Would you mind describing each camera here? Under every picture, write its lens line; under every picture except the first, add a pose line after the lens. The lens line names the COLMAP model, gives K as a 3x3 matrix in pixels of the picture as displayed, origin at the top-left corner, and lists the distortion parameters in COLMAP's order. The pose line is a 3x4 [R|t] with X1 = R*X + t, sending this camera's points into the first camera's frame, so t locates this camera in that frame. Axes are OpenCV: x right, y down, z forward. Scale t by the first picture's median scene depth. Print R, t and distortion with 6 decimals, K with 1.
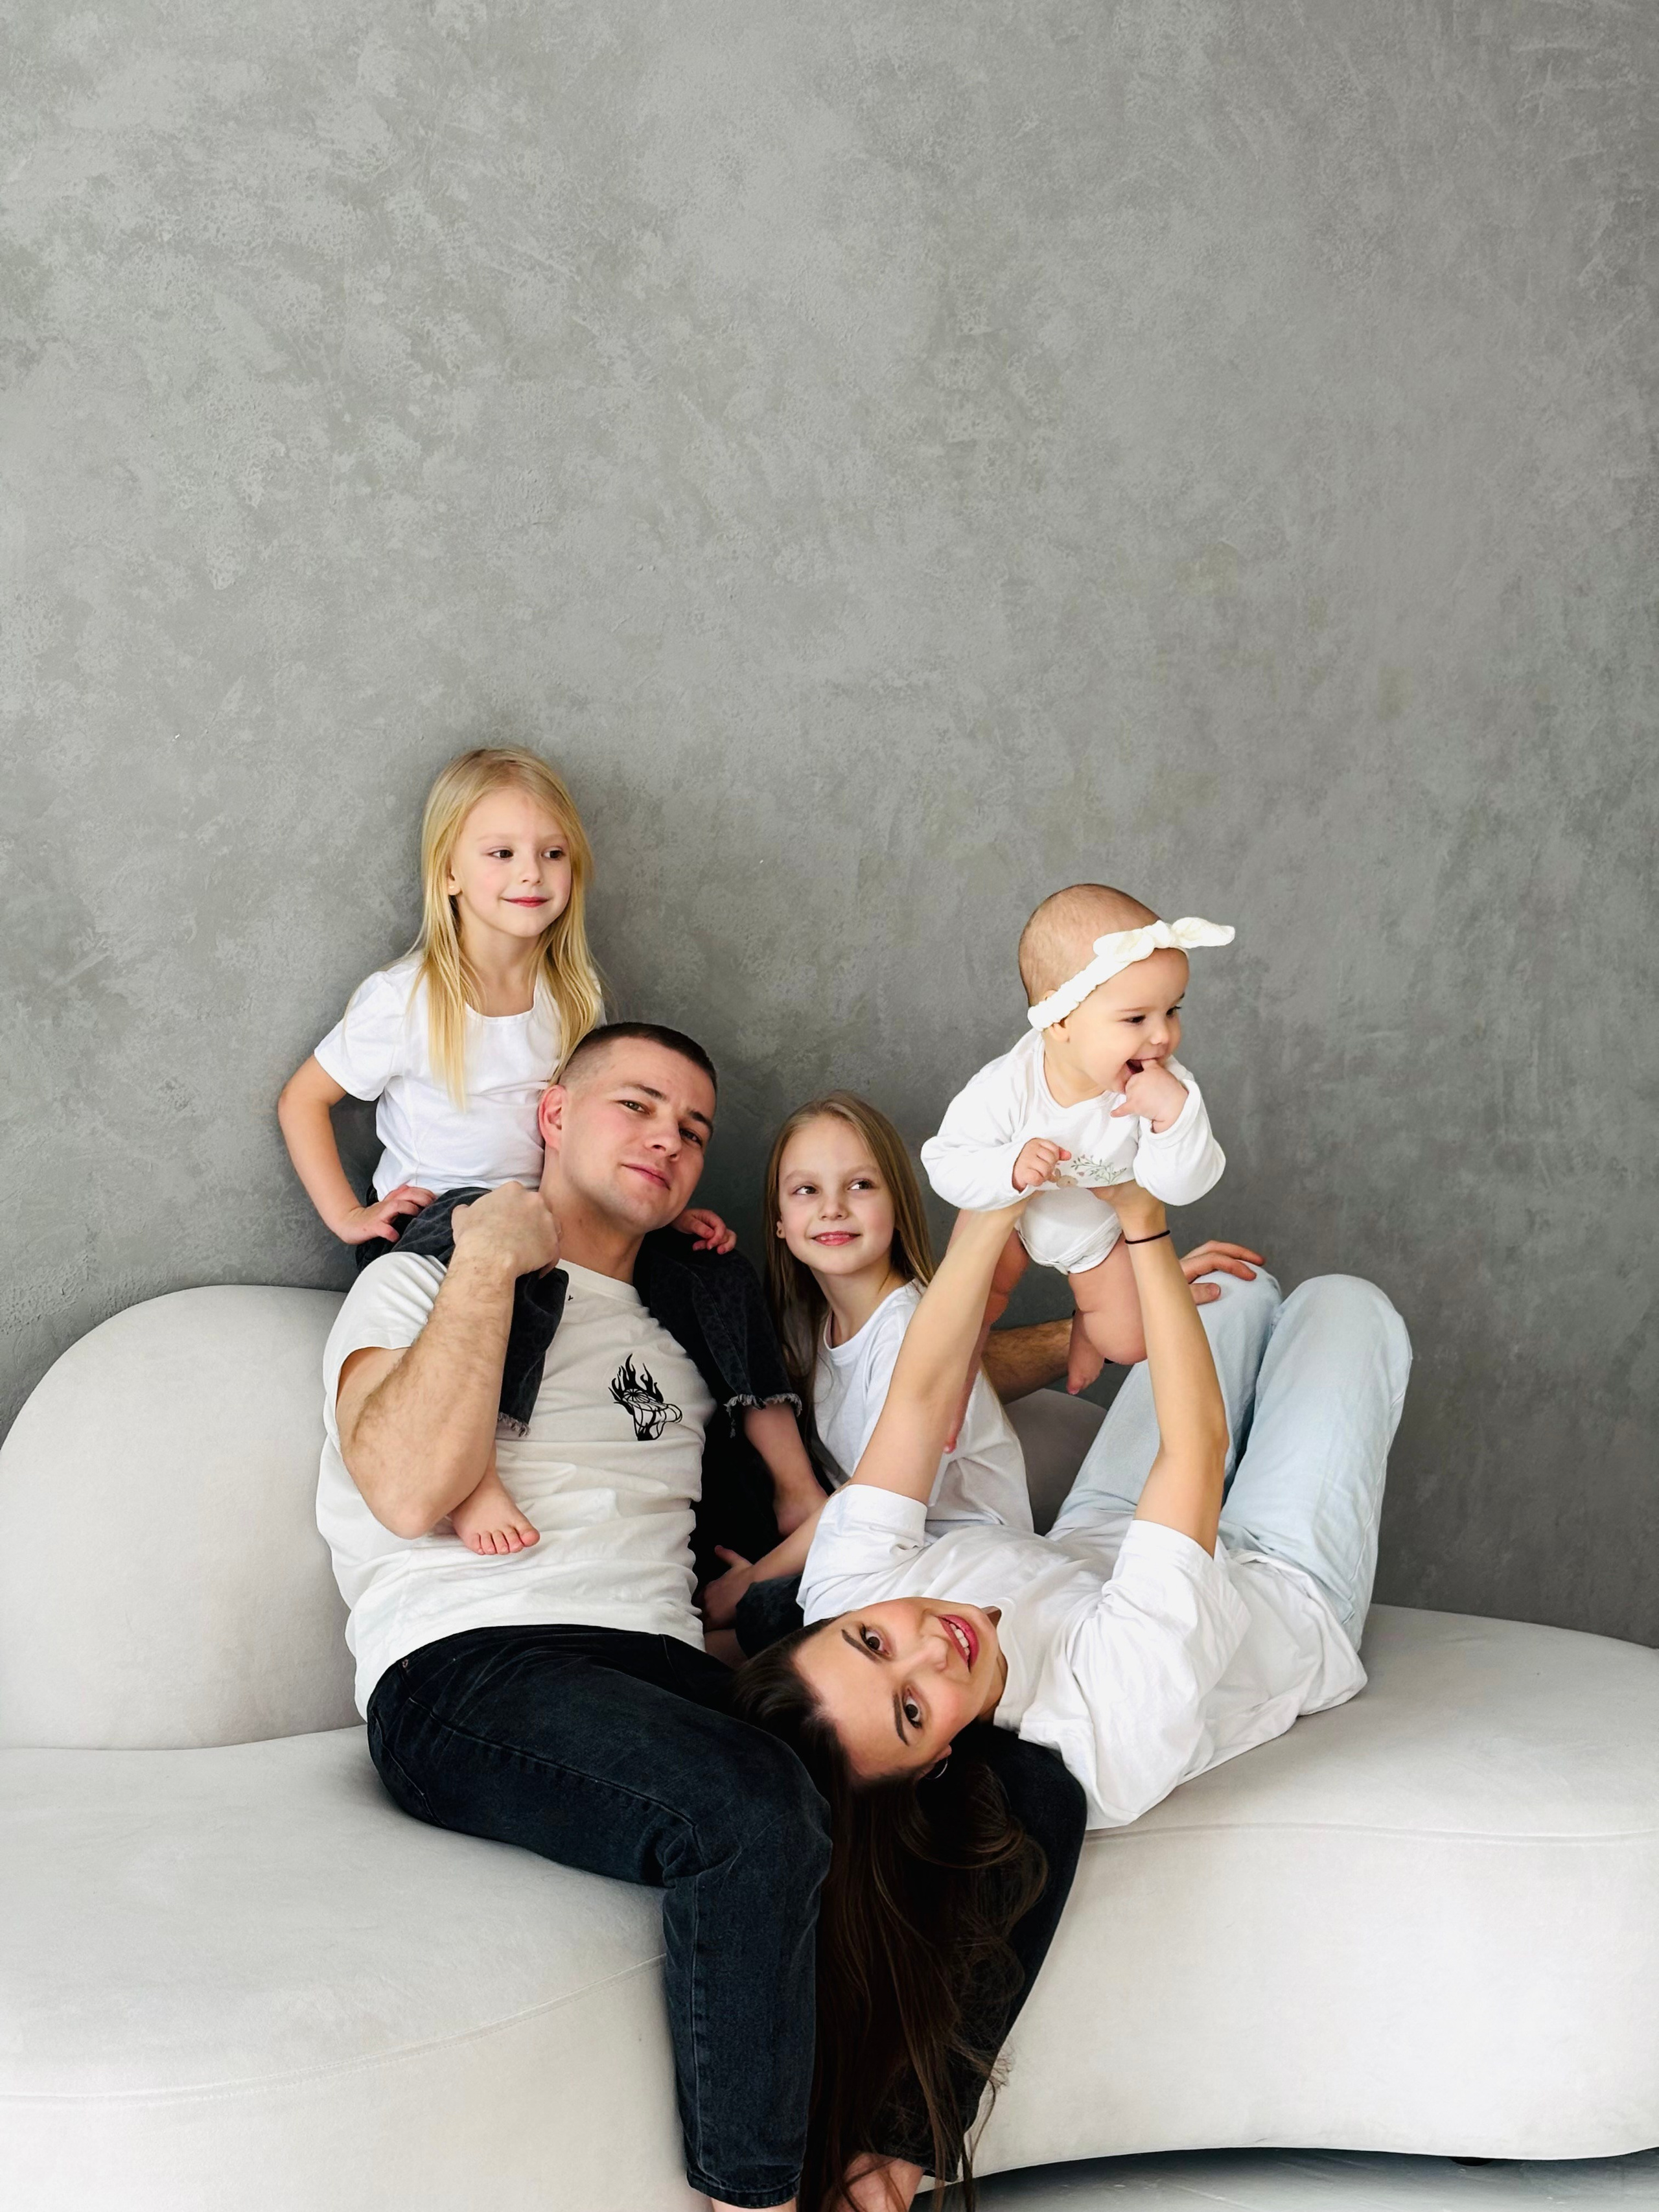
lens RADIAL K [[3144.1, 0, 834.8], [0, 3144.1, 1094.9], [0, 0, 1]] dist [0.045162, 0.000000]
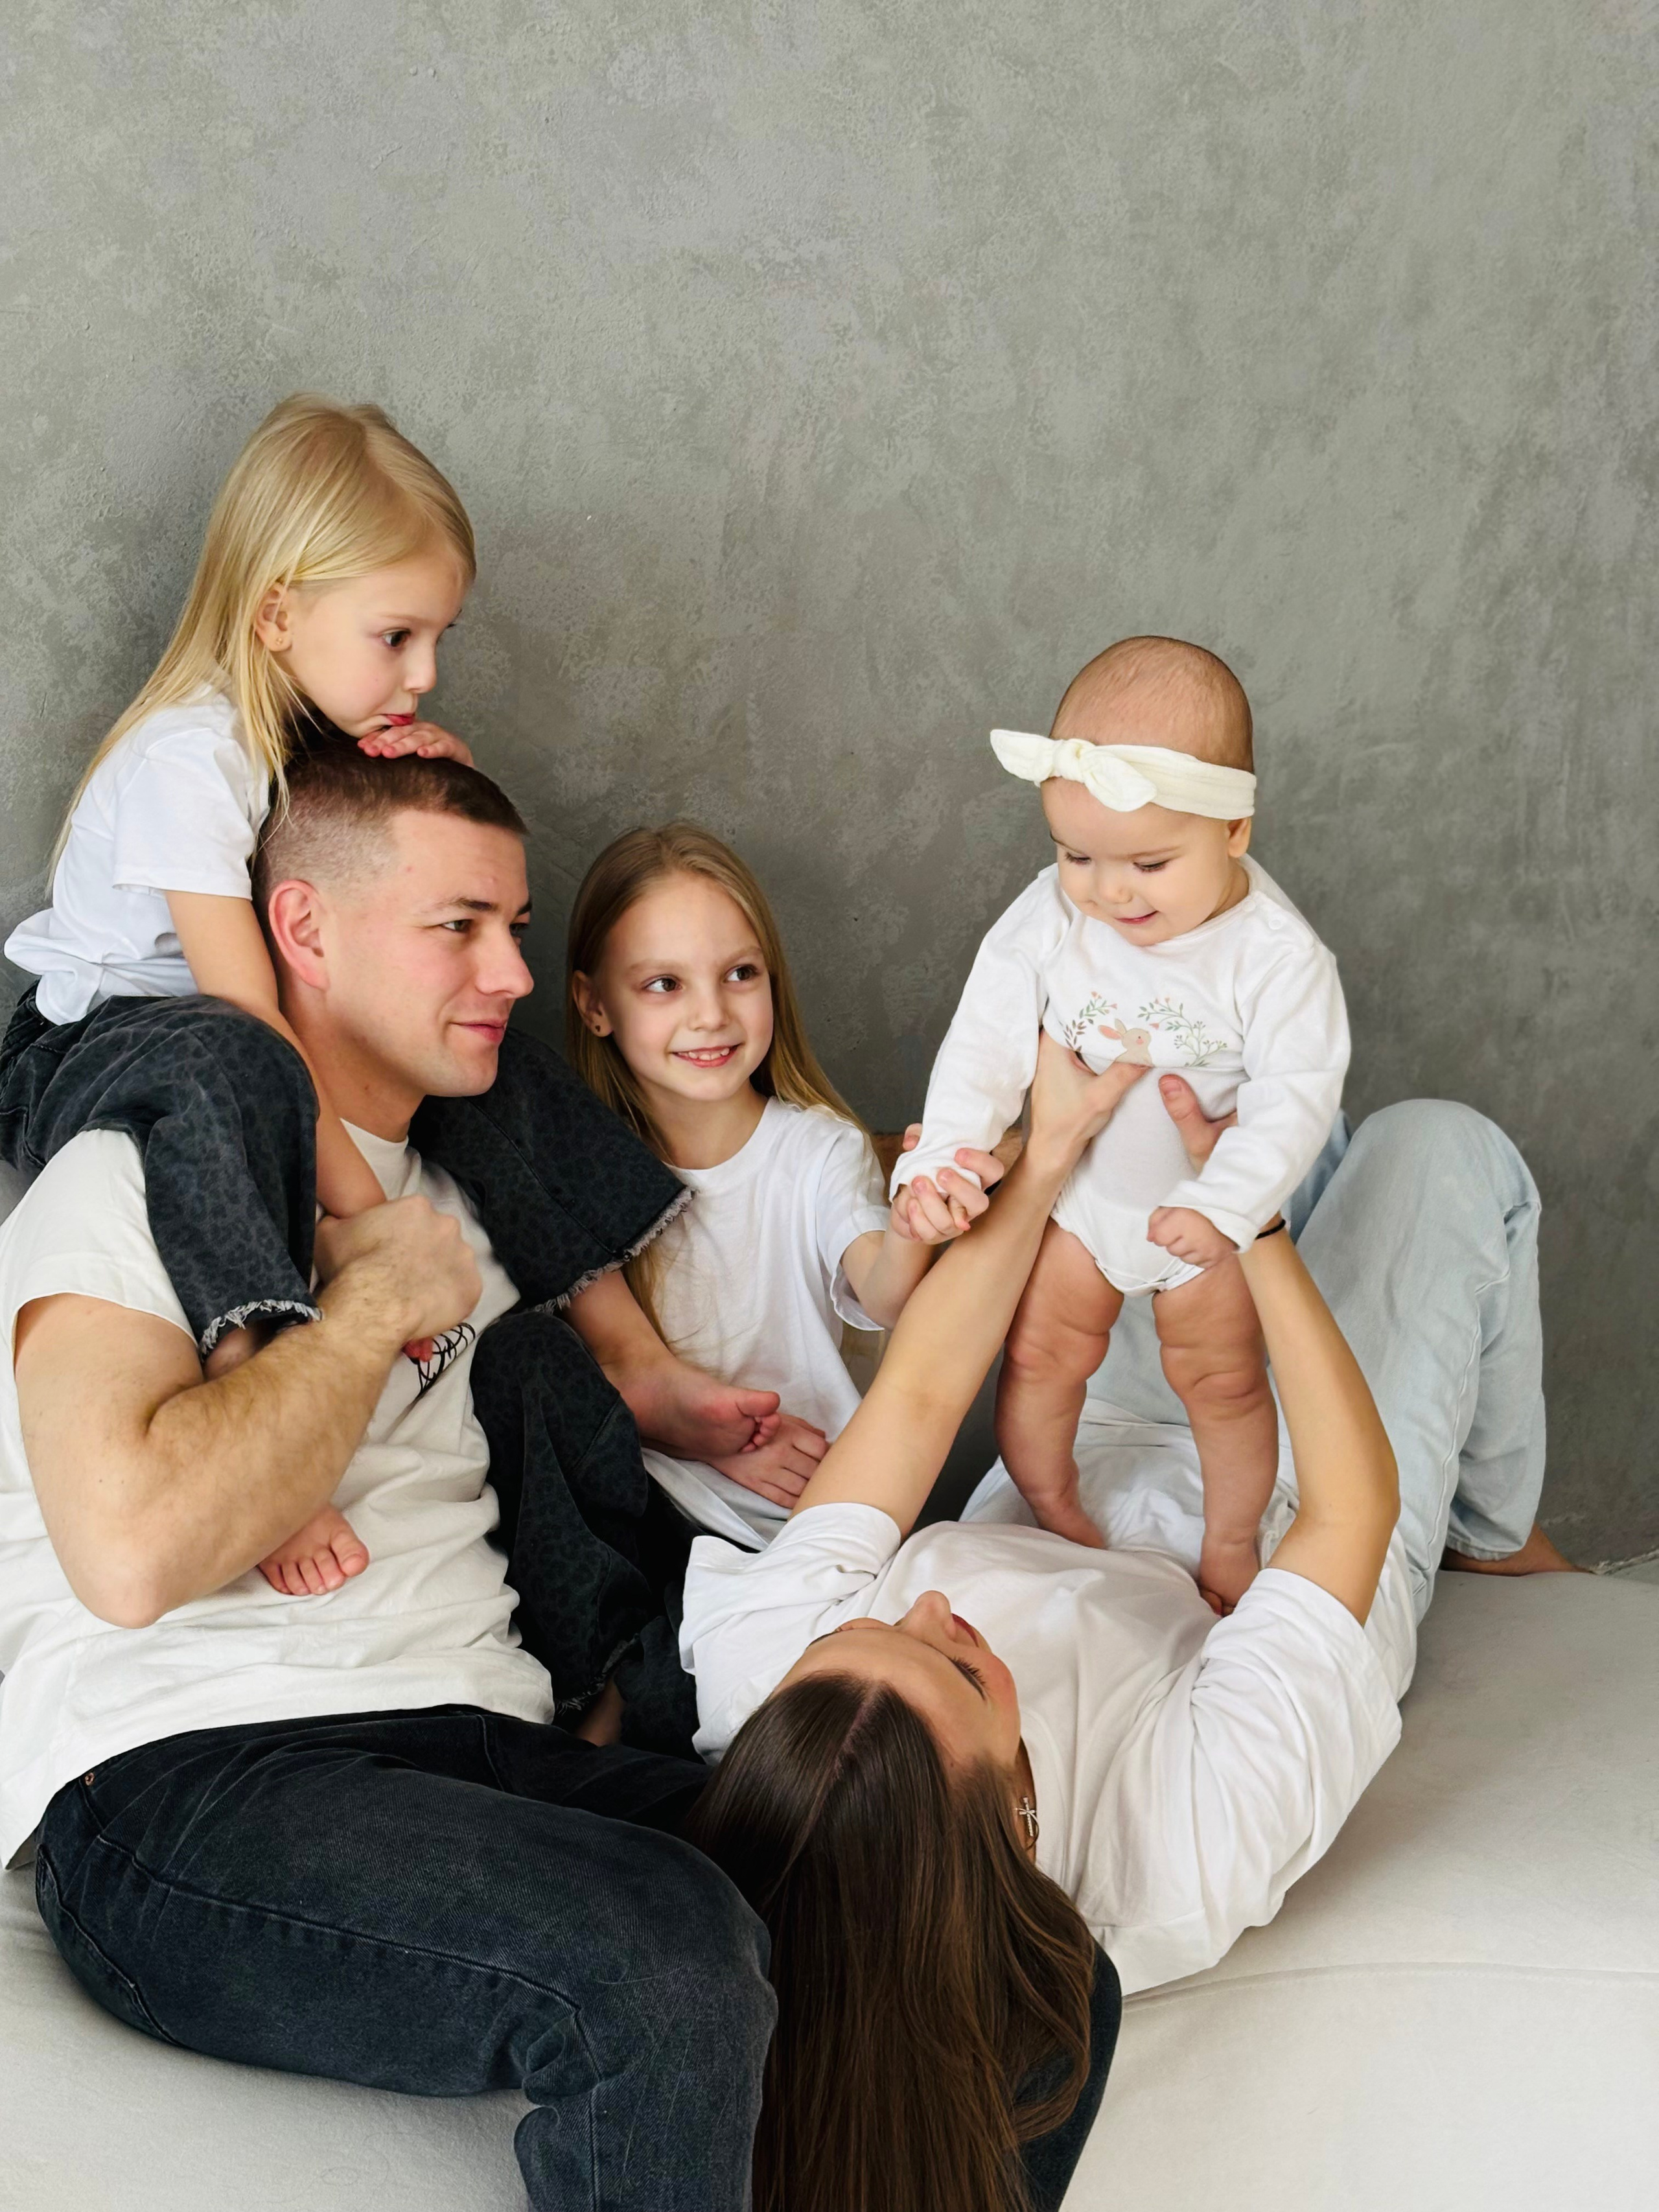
lens RADIAL K [[3144.1, 0, 781.4], [0, 3144.1, 1075.2], [0, 0, 1]] dist [0.045162, 0.000000]
pose [[0.996637, -0.001845, 0.081924, -0.036774], [-0.008078, 0.992666, 0.120618, -0.034750], [-0.081546, -0.120874, 0.989313, 0.282808]]
